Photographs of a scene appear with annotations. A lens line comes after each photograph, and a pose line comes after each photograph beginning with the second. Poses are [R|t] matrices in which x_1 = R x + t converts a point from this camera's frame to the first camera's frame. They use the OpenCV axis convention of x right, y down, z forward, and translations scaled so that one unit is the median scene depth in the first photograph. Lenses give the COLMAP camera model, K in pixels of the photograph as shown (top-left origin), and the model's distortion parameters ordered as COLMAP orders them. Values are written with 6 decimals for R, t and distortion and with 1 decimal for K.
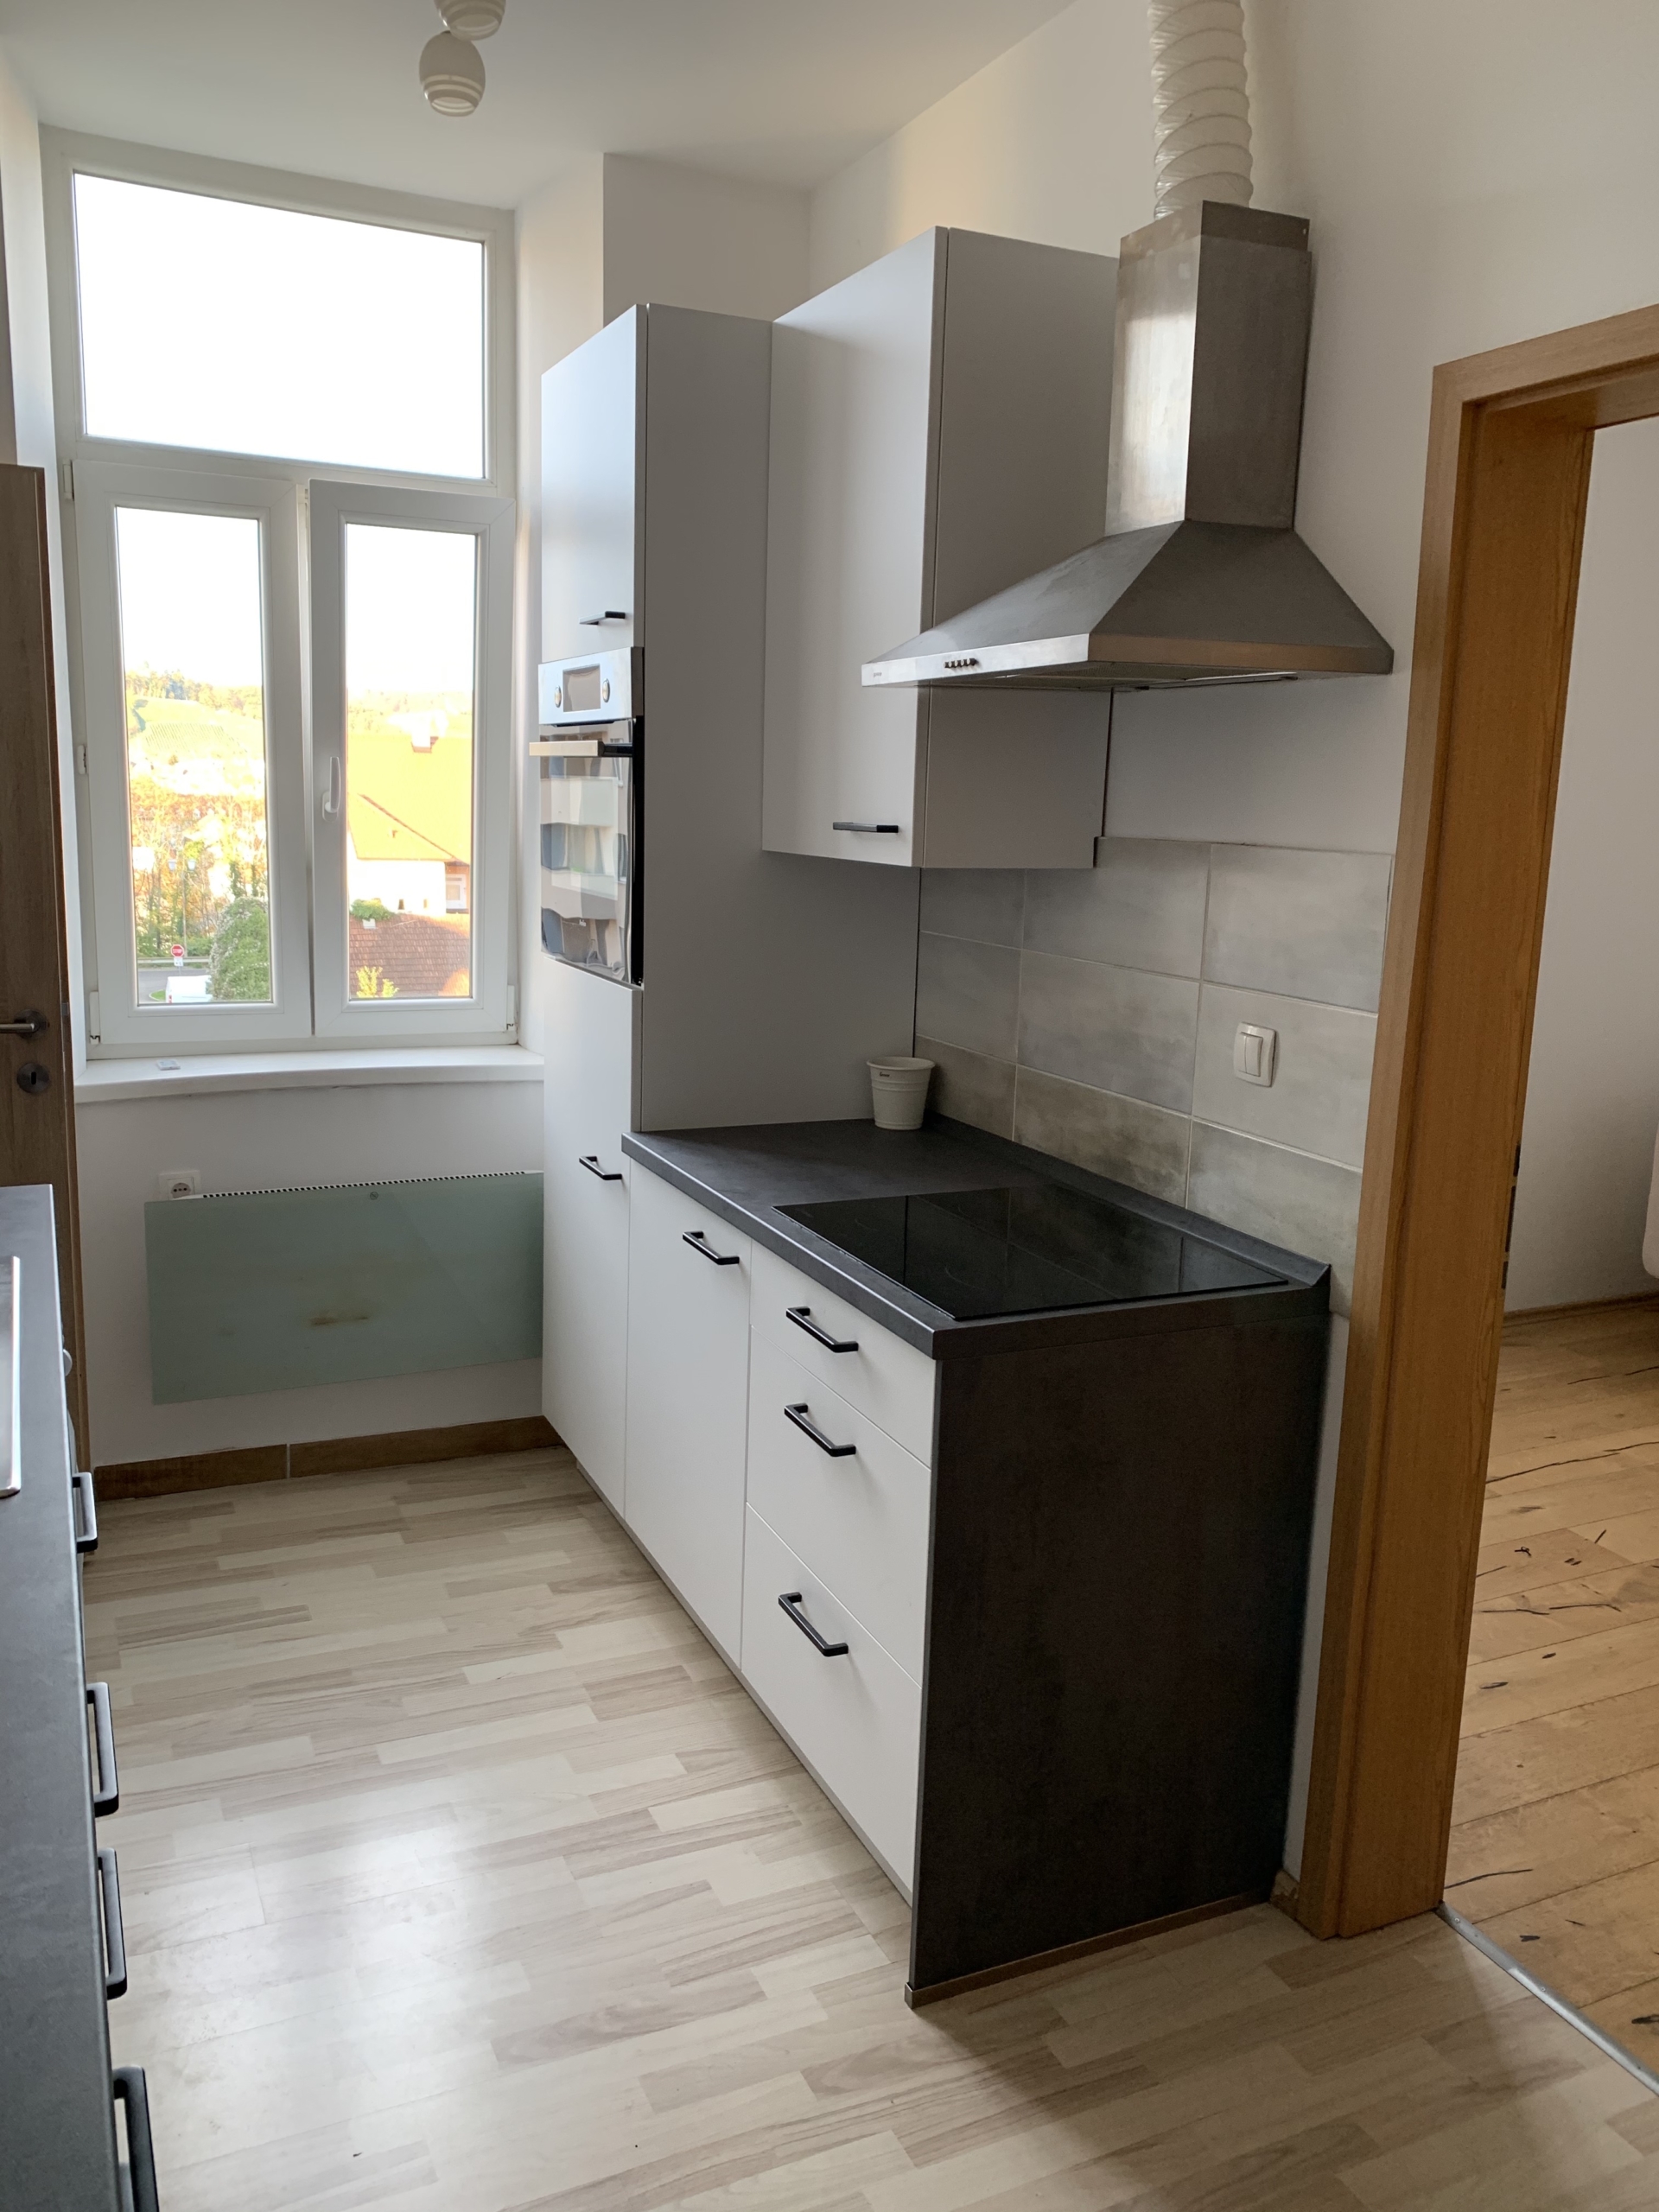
lens RADIAL K [[1693.5, 0, 829.5], [0, 1693.5, 1106.0], [0, 0, 1]] dist [0.025161, -0.023533]
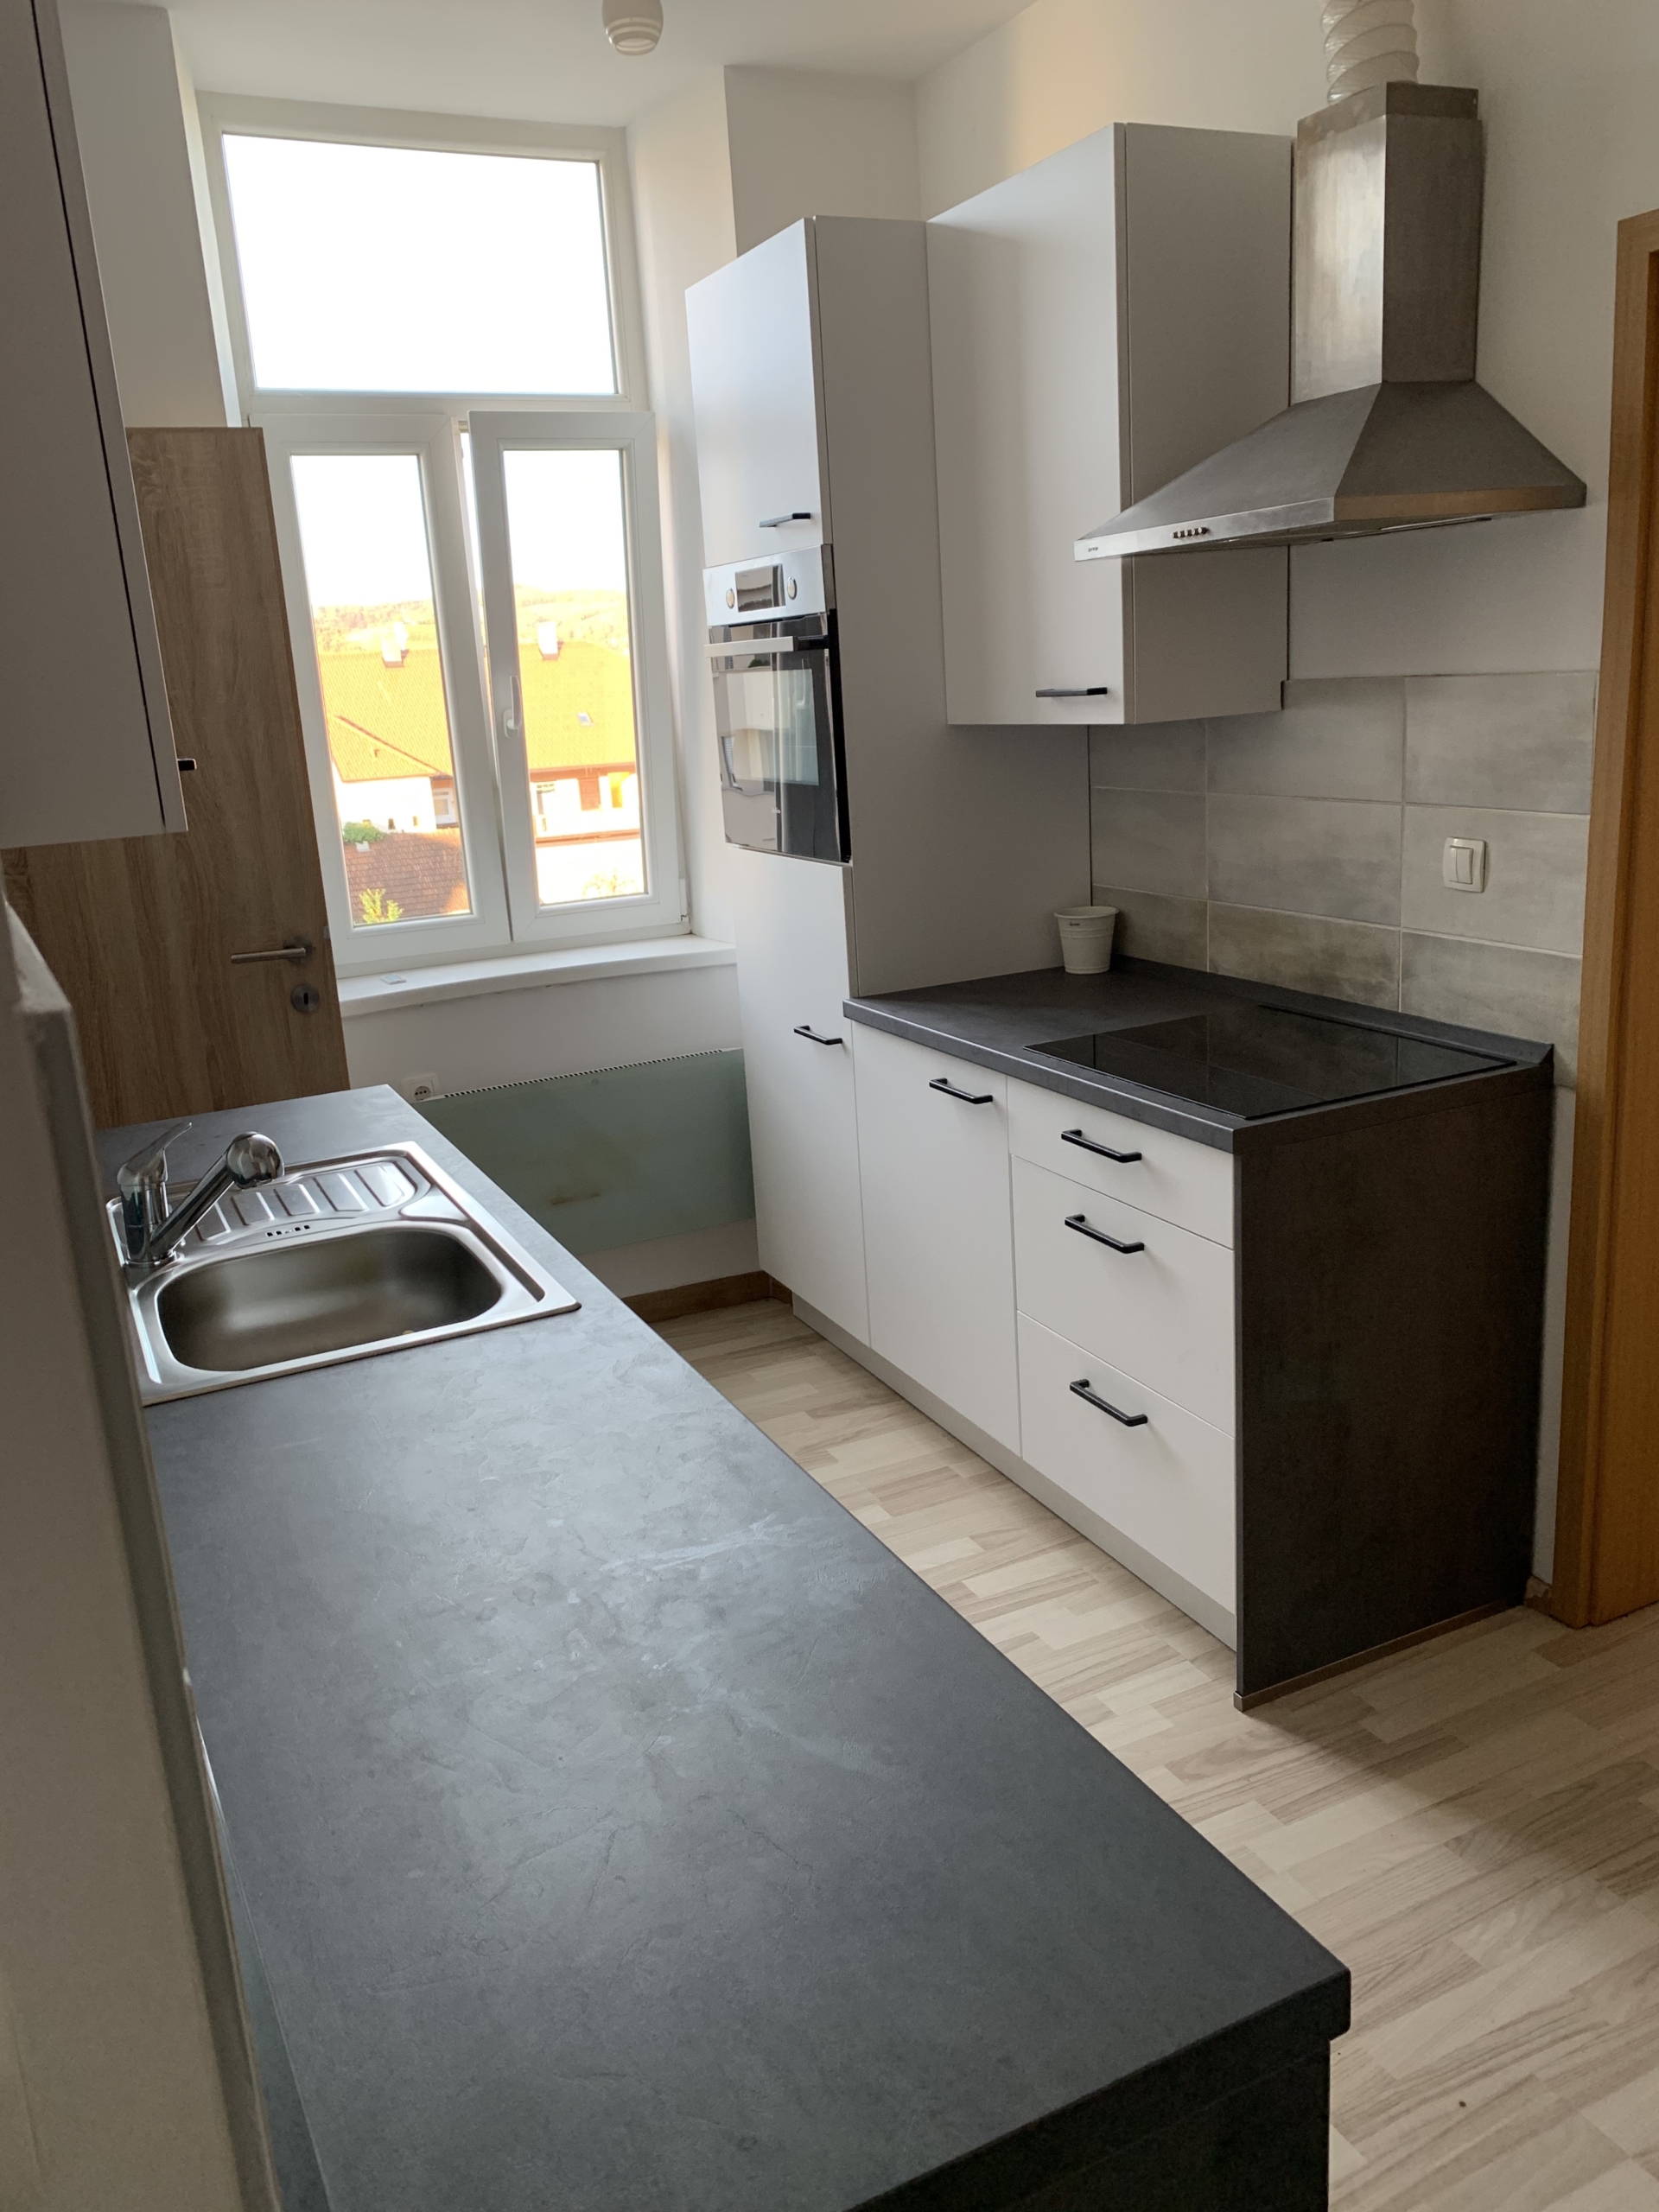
lens RADIAL K [[1693.5, 0, 829.5], [0, 1693.5, 1106.0], [0, 0, 1]] dist [0.025161, -0.023533]
pose [[0.995573, -0.093981, -0.001484, -0.153804], [0.093856, 0.993160, 0.069461, 0.008714], [-0.005054, -0.069293, 0.997584, -0.105363]]
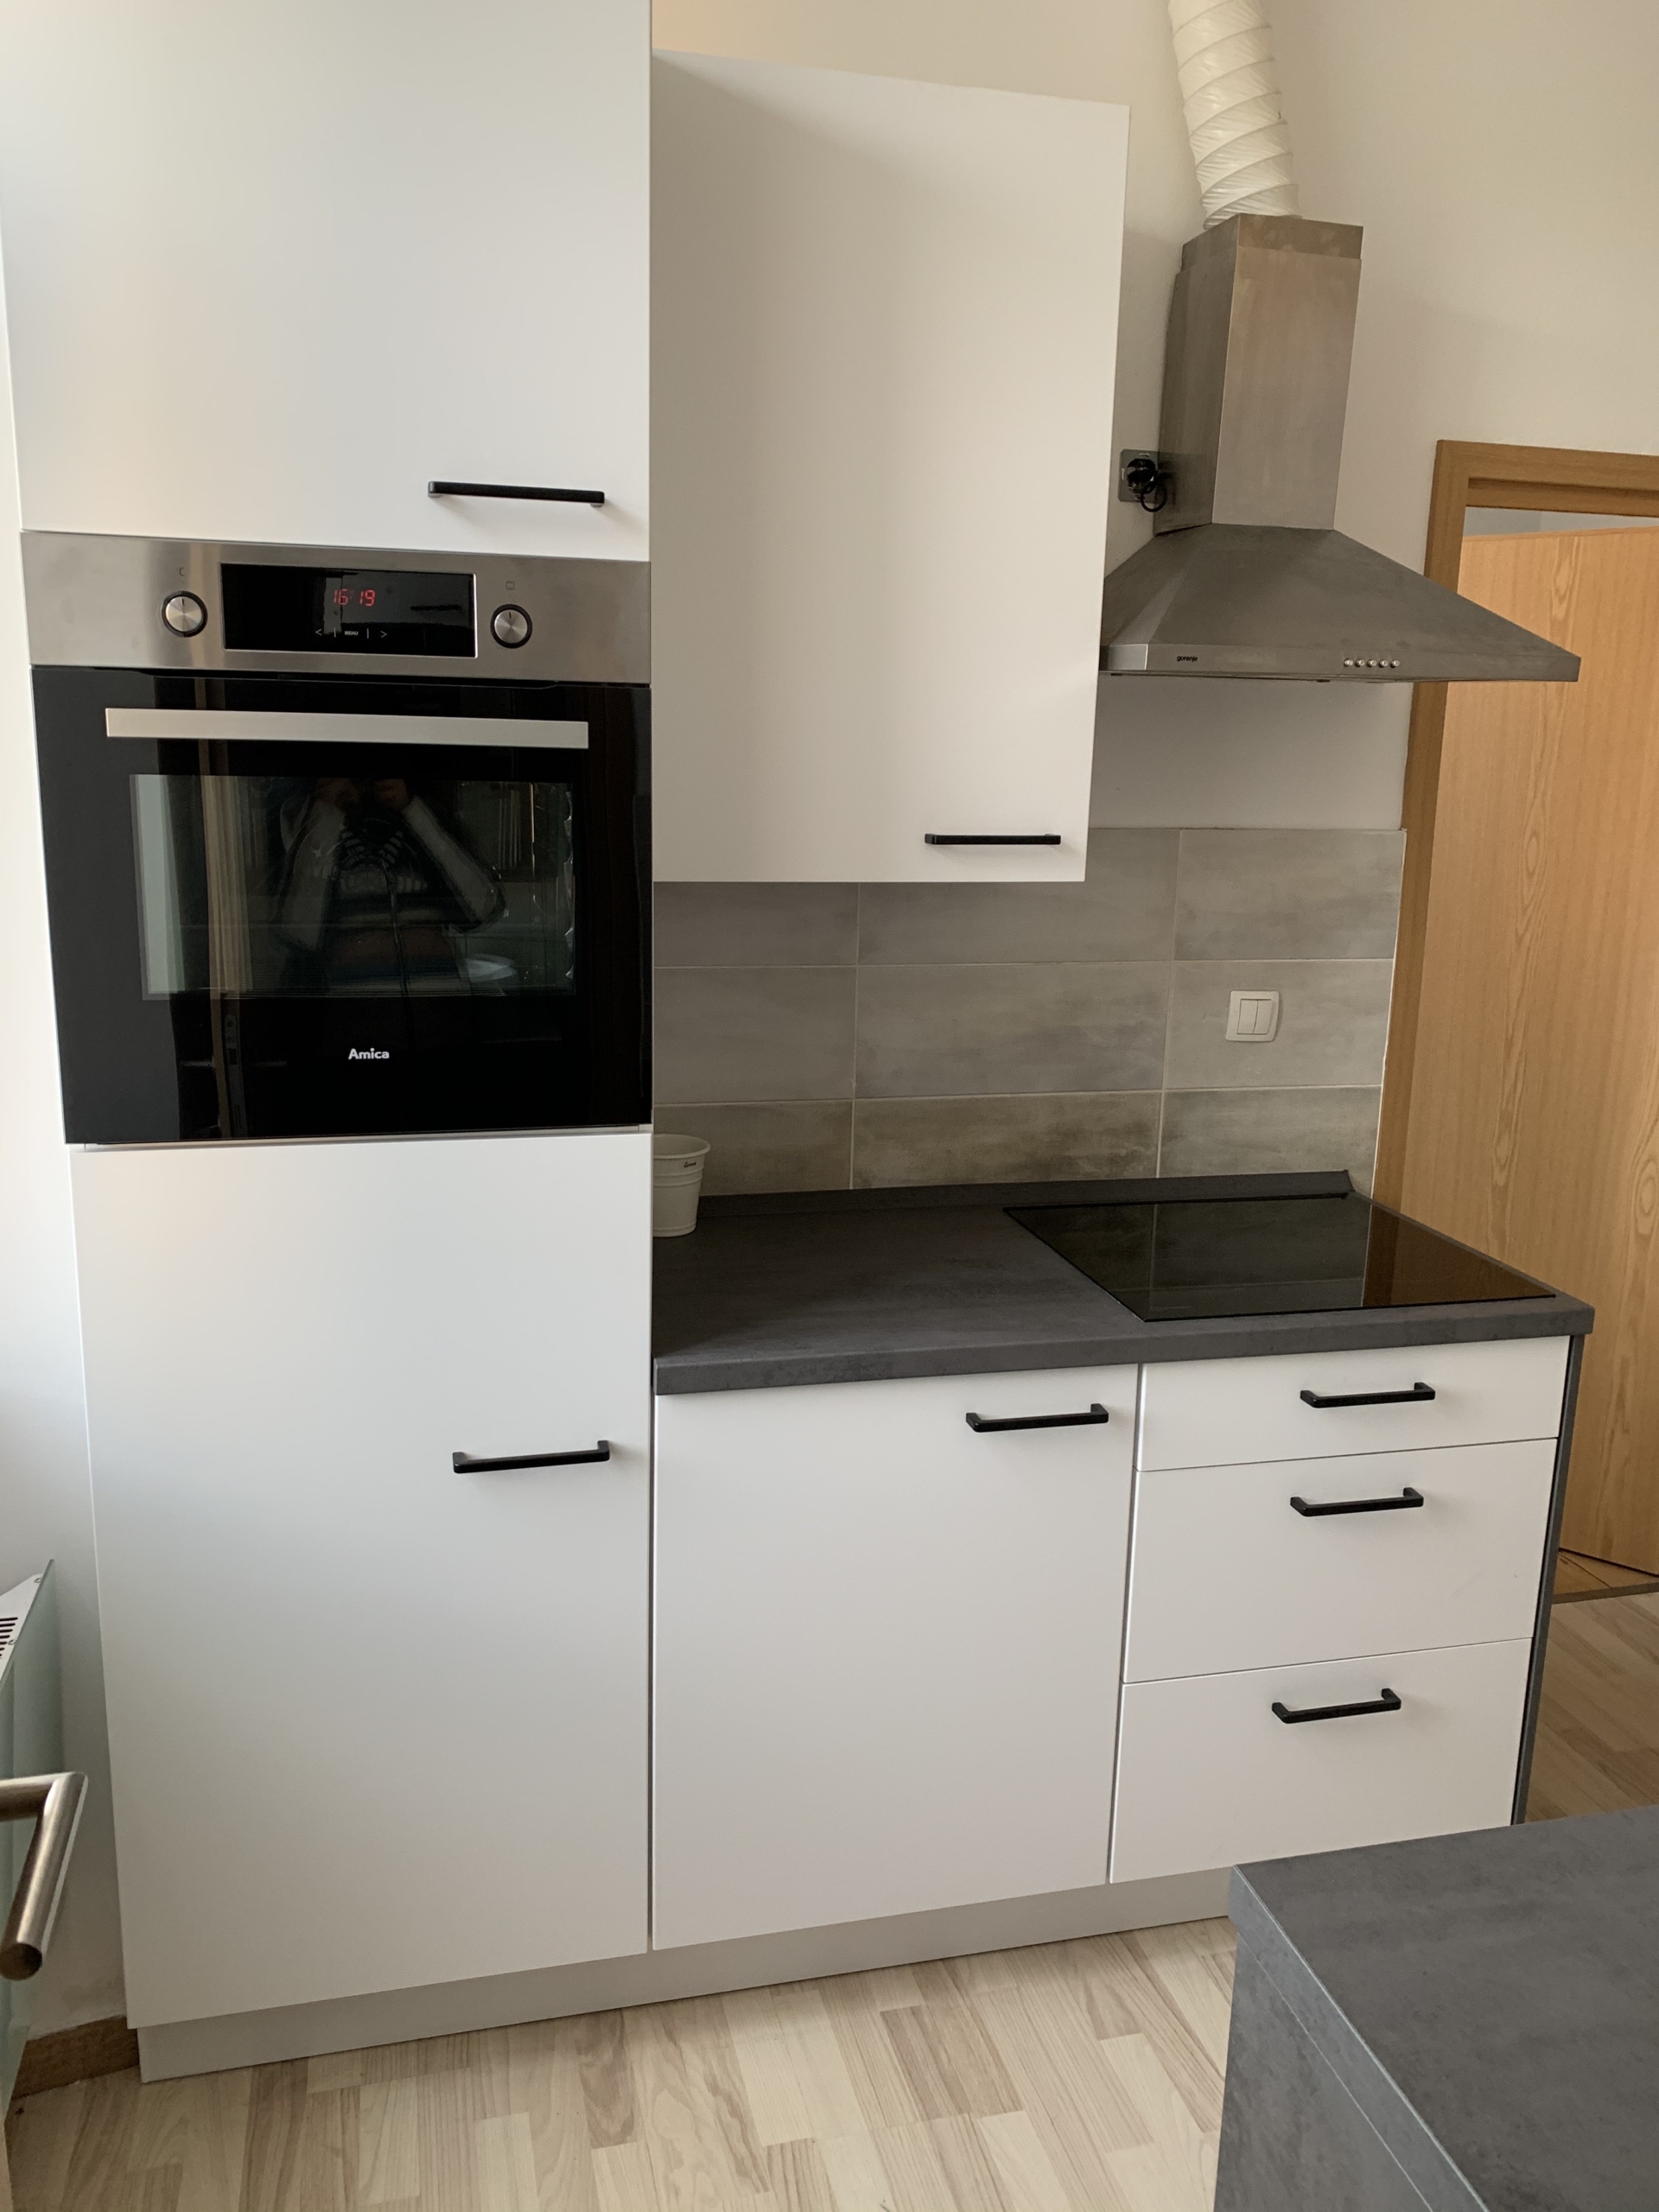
lens RADIAL K [[1671.0, 0, 829.5], [0, 1671.0, 1106.0], [0, 0, 1]] dist [0.038844, -0.000572]
pose [[0.191376, -0.235121, 0.952939, -0.747253], [0.164284, 0.964861, 0.205070, -0.211254], [-0.967670, 0.117307, 0.223278, 0.887018]]
